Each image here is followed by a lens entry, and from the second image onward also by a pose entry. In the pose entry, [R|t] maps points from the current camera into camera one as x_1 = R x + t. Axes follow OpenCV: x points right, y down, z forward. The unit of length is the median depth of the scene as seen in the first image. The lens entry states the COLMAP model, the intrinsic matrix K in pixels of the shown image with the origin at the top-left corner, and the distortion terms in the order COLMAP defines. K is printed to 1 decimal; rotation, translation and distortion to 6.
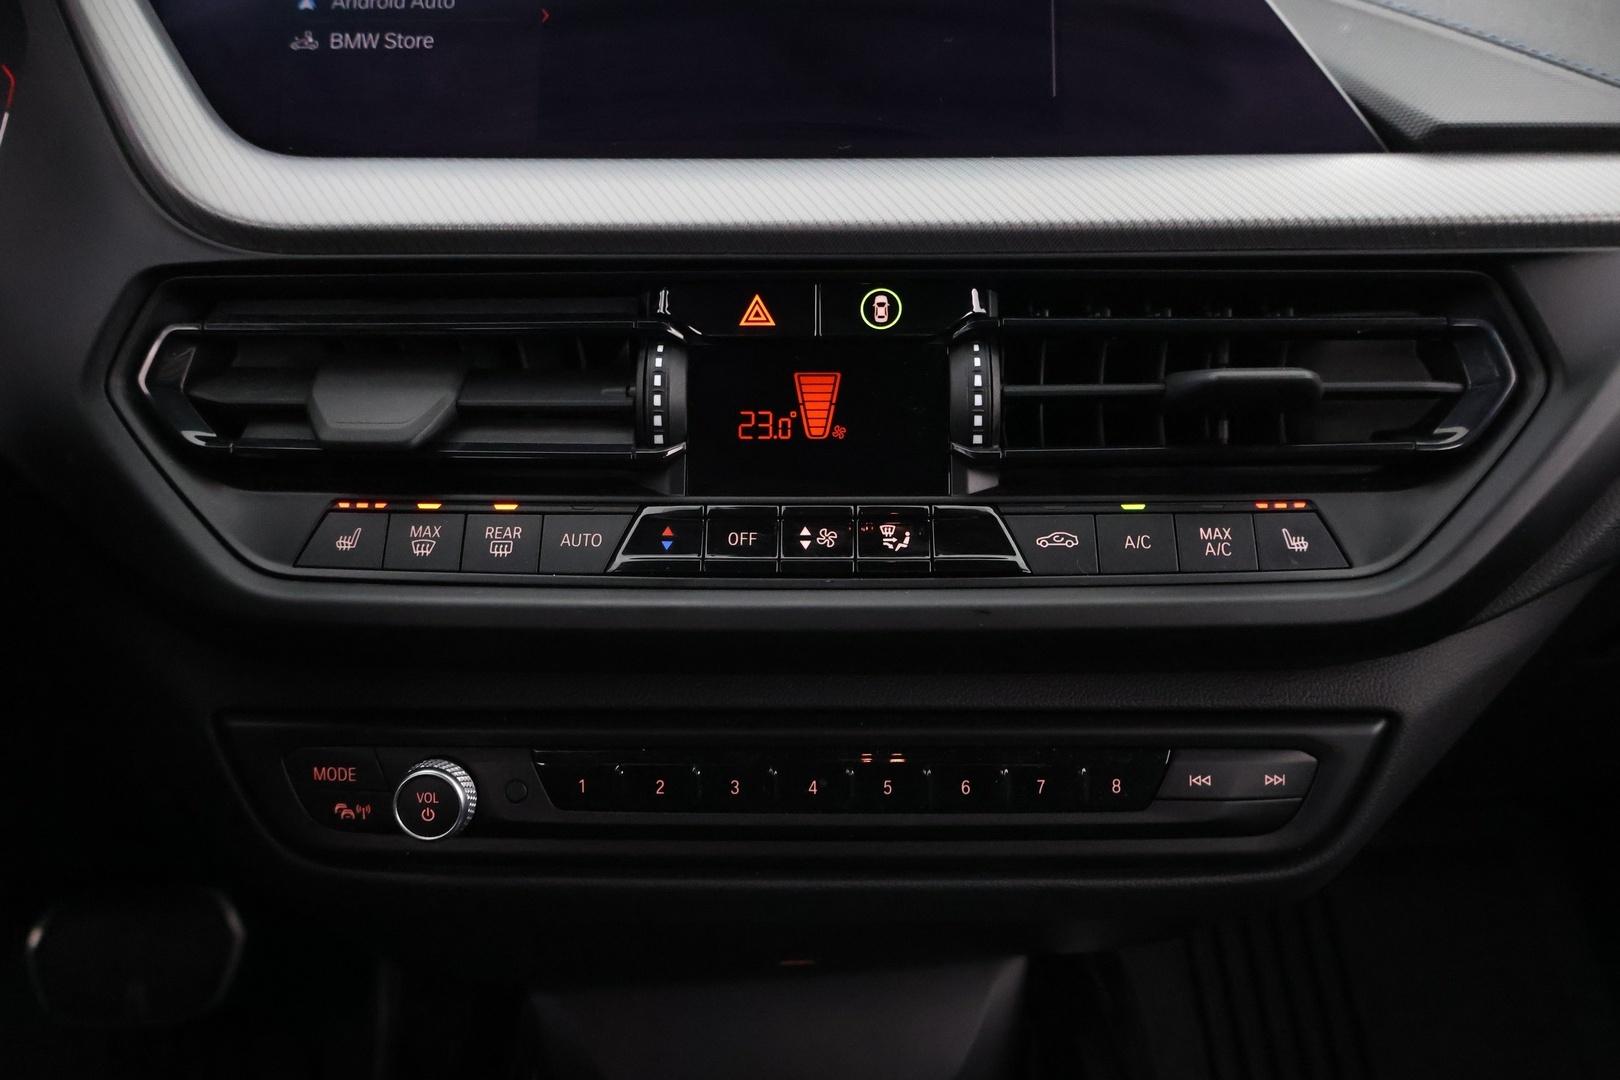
lens RADIAL K [[1366.1, 0, 815.1], [0, 1366.1, 495.9], [0, 0, 1]] dist [0.010917, 0.015273]
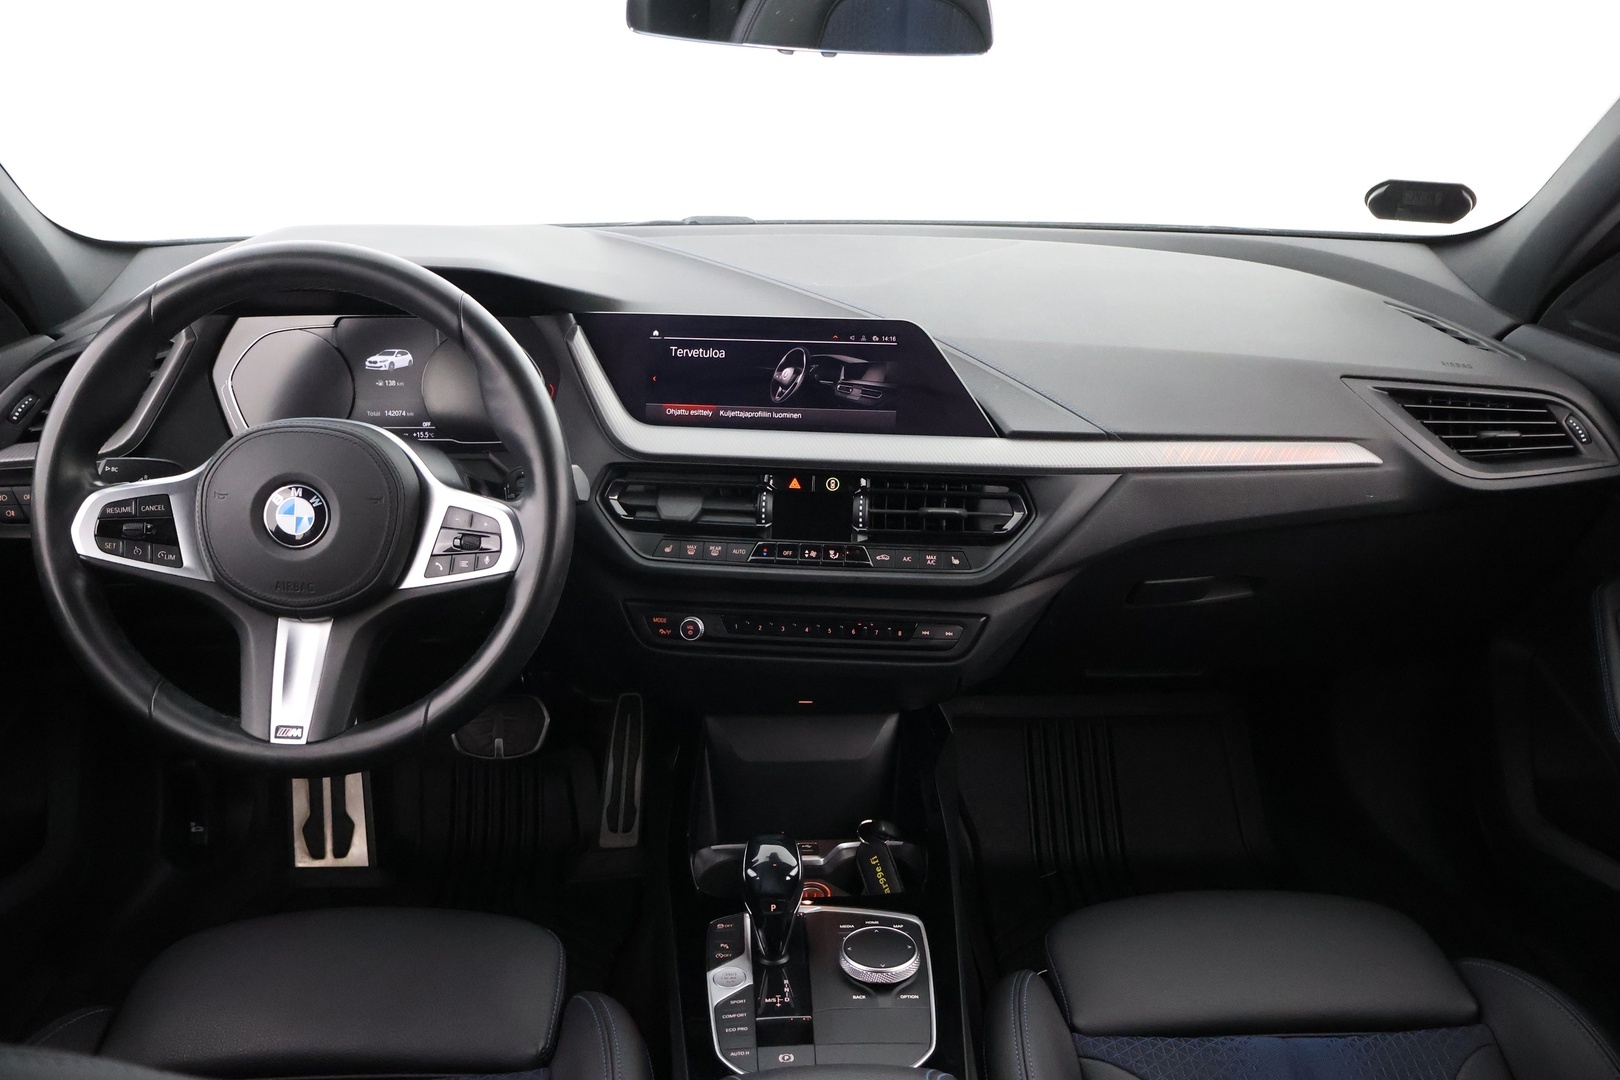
lens RADIAL K [[1366.1, 0, 807.8], [0, 1366.1, 548.7], [0, 0, 1]] dist [0.010917, 0.015273]
pose [[0.997343, 0.039948, -0.060925, 0.192320], [-0.036777, 0.997953, 0.052311, -0.151239], [0.062890, -0.049932, 0.996771, -2.246247]]
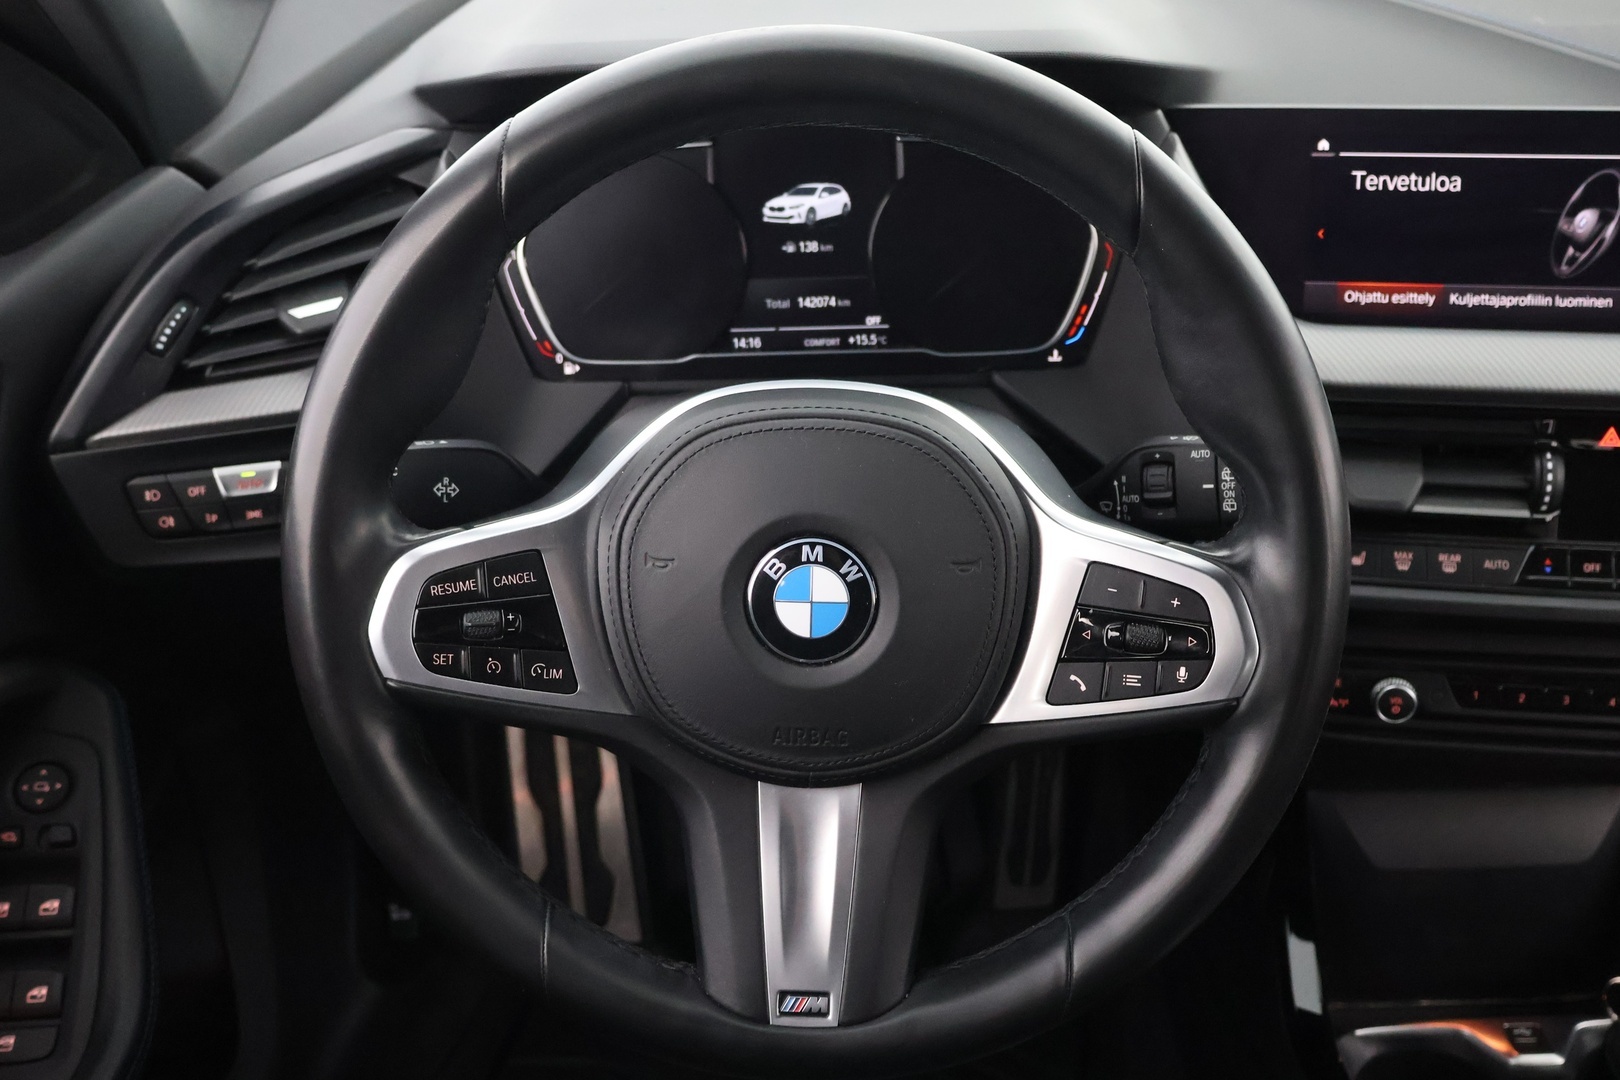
lens RADIAL K [[1727.2, 0, 805.4], [0, 1727.2, 534.9], [0, 0, 1]] dist [0.005062, 0.000000]
pose [[0.995708, 0.033746, -0.086184, -0.863078], [-0.014051, 0.975484, 0.219622, -0.480132], [0.091483, -0.217469, 0.971771, -1.237015]]
